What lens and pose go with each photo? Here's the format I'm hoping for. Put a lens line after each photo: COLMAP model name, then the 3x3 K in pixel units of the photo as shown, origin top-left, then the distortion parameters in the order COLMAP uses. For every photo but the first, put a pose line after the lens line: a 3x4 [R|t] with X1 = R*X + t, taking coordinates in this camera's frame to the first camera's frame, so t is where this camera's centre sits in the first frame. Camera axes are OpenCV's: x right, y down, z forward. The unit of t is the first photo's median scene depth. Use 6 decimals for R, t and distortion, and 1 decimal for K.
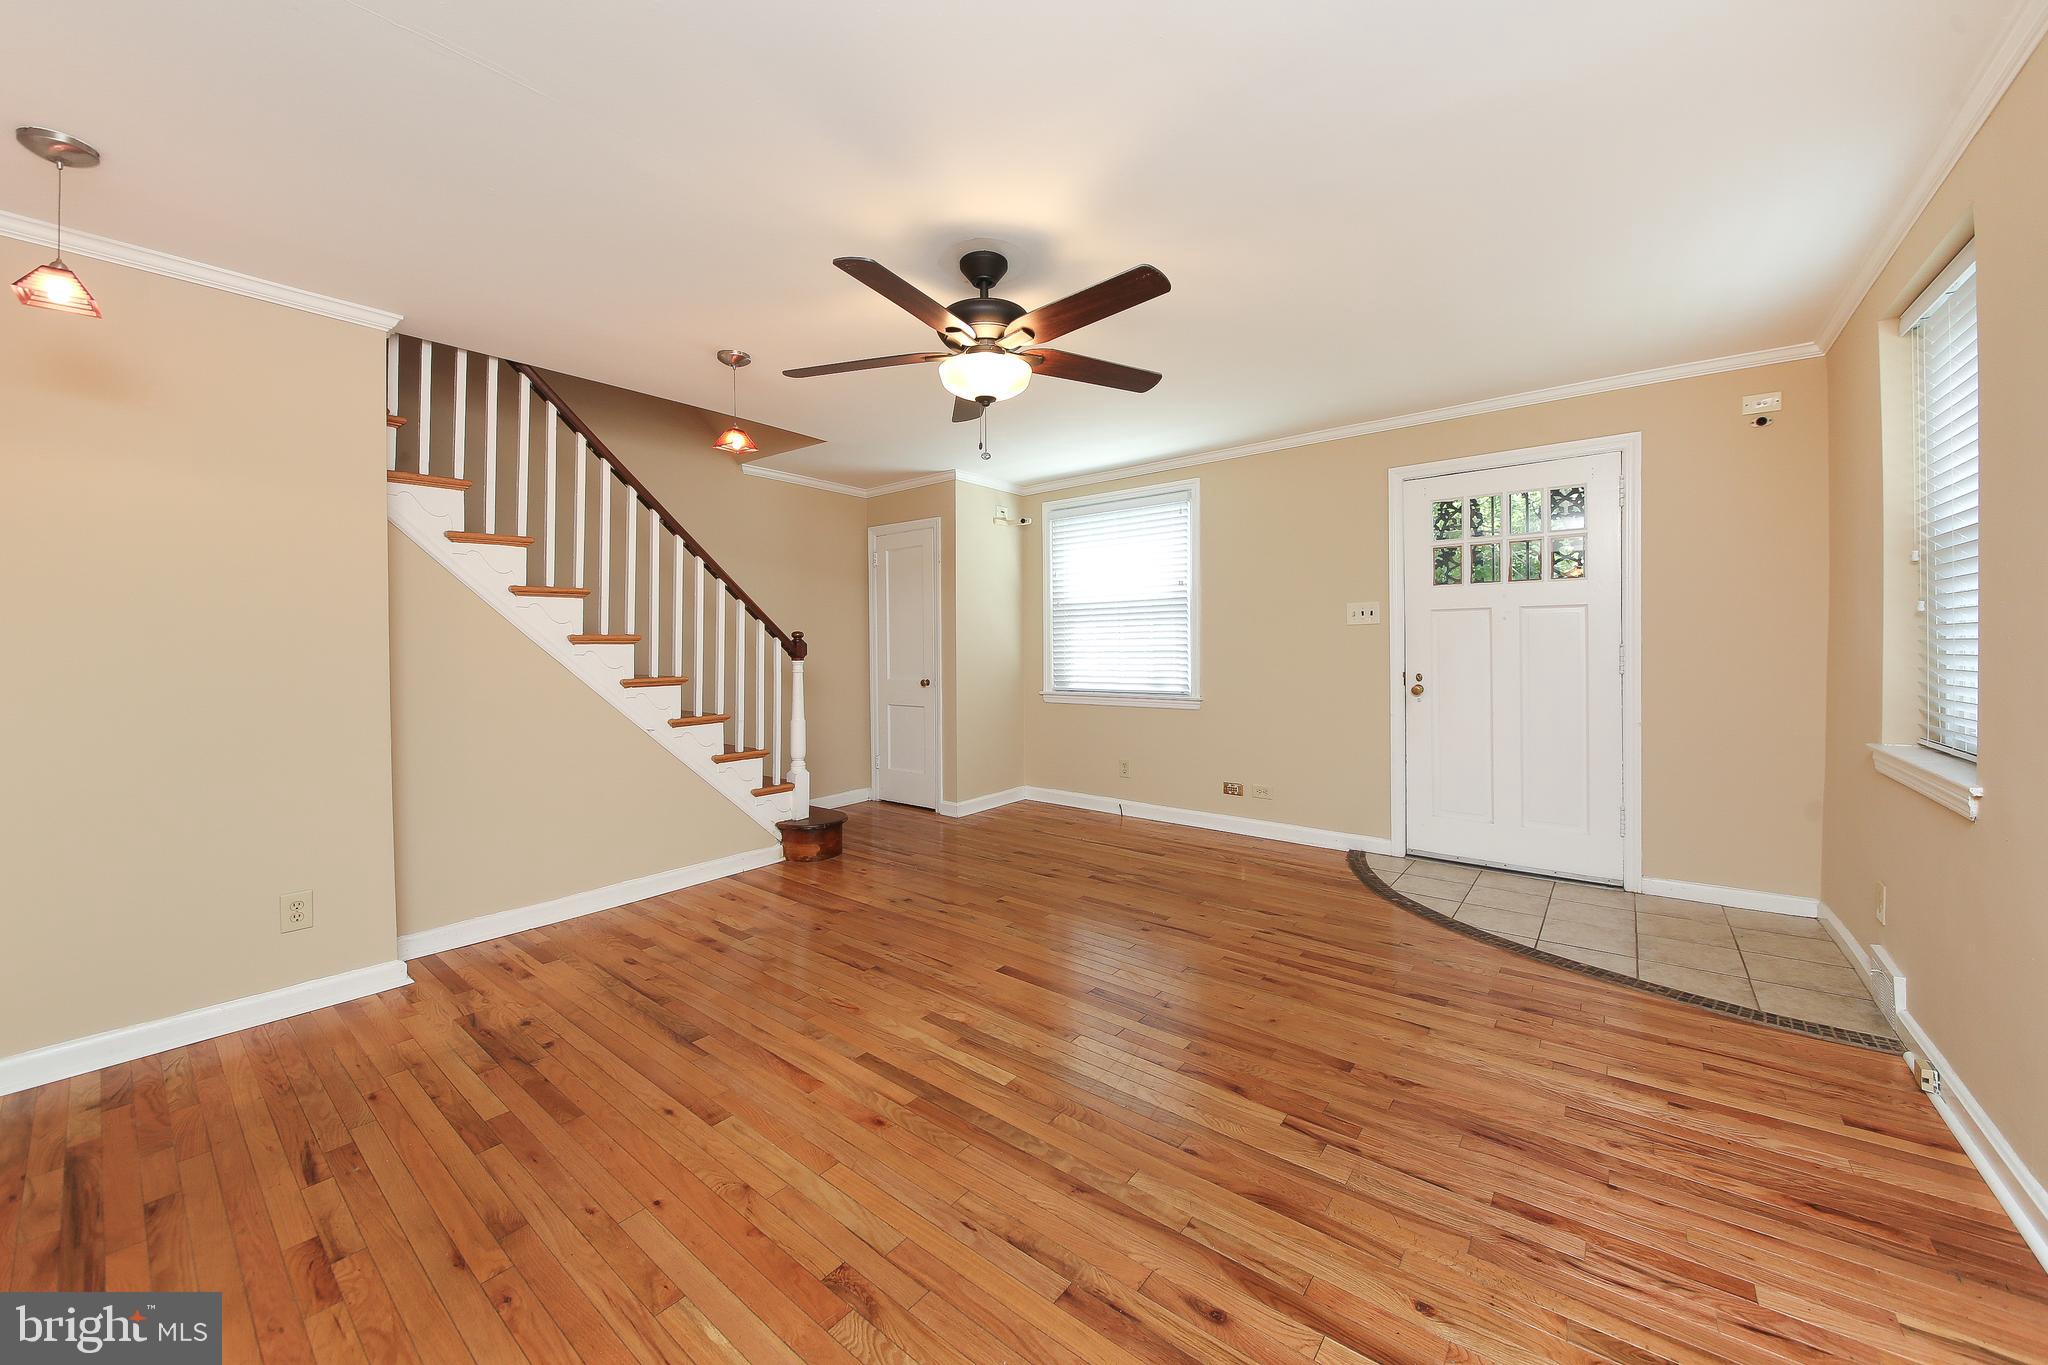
lens RADIAL K [[759.5, 0, 1031.3], [0, 759.5, 671.5], [0, 0, 1]] dist [-0.001537, -0.000432]
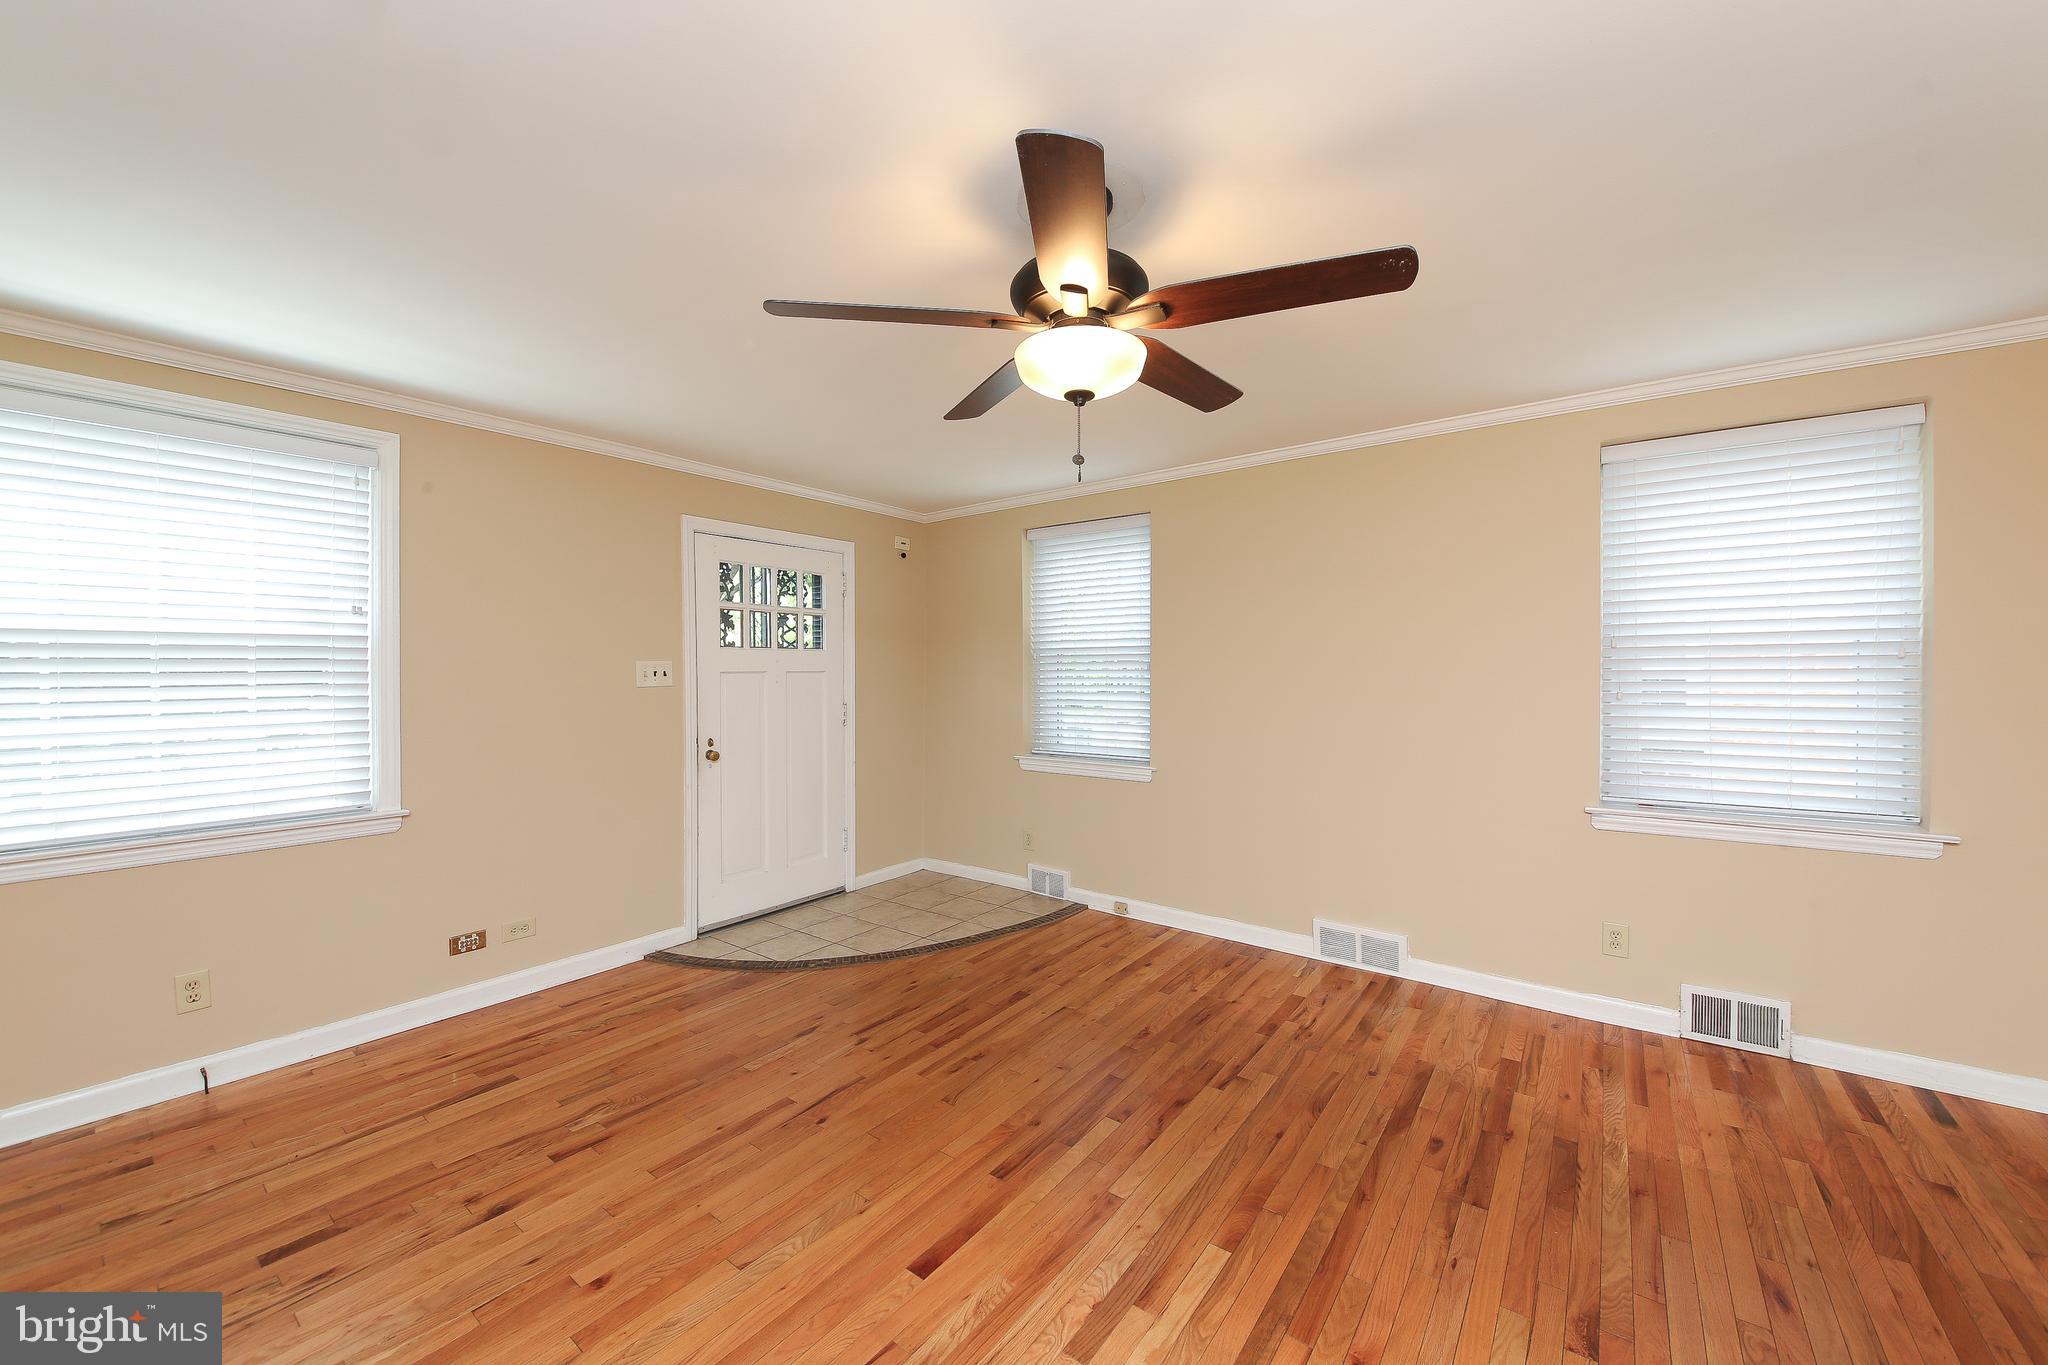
lens RADIAL K [[764.3, 0, 1024.0], [0, 764.3, 682.5], [0, 0, 1]] dist [0.037139, -0.019026]
pose [[-0.028218, -0.014010, 0.999504, -0.680947], [0.033106, 0.999340, 0.014942, -0.100260], [-0.999053, 0.033512, -0.027735, 0.924043]]
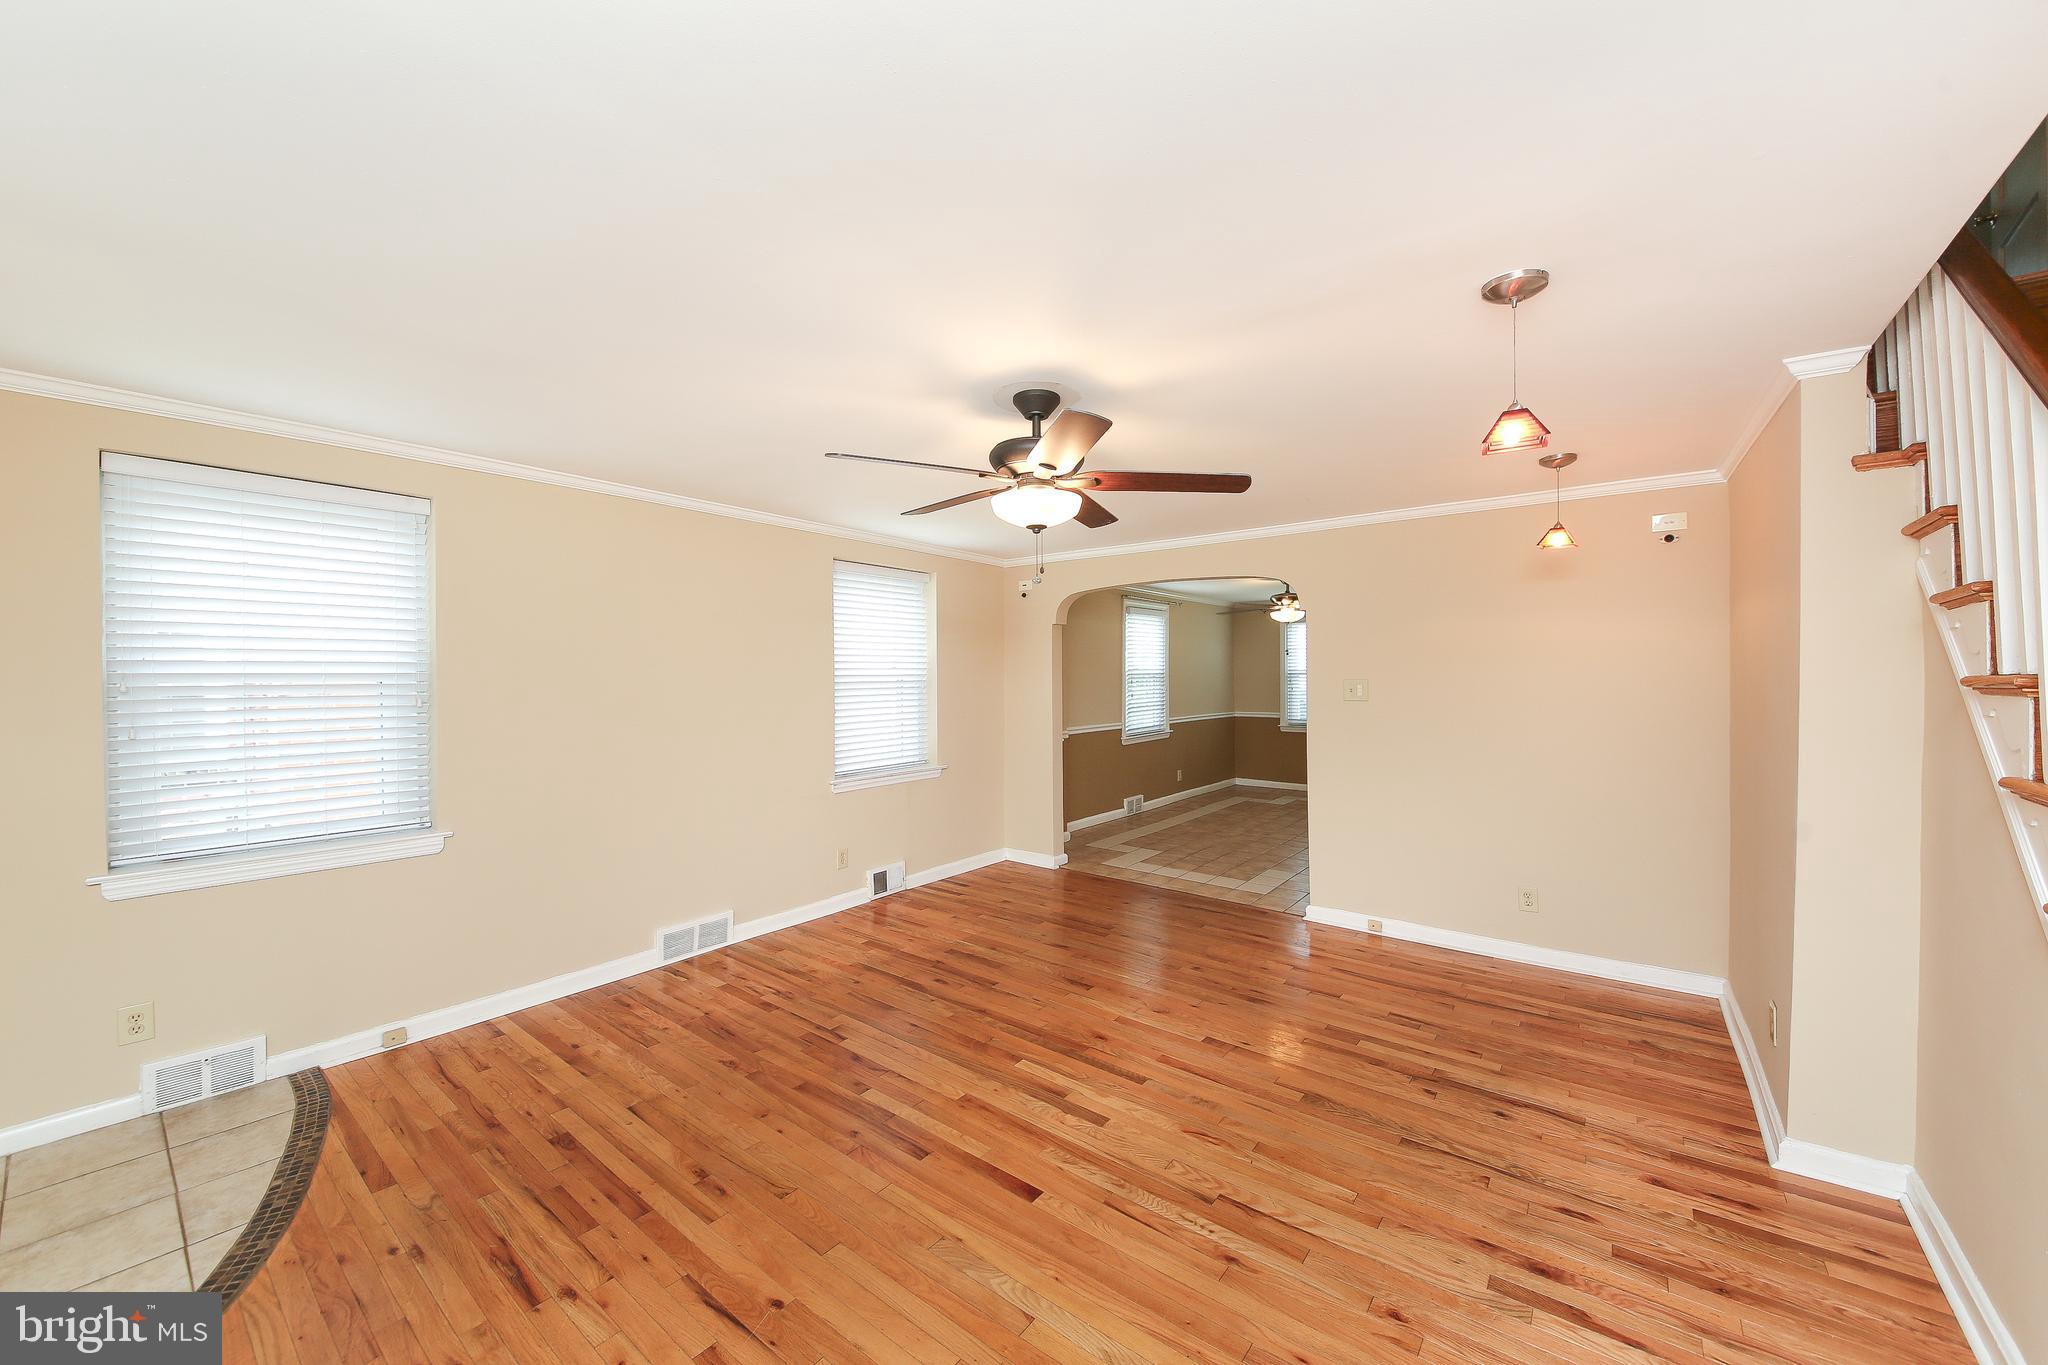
lens RADIAL K [[759.5, 0, 1031.3], [0, 759.5, 671.5], [0, 0, 1]] dist [-0.001537, -0.000432]
pose [[-0.999859, 0.013611, -0.009879, -0.034900], [0.013372, 0.999627, 0.023829, -0.138796], [0.010200, 0.023694, -0.999667, 1.748084]]
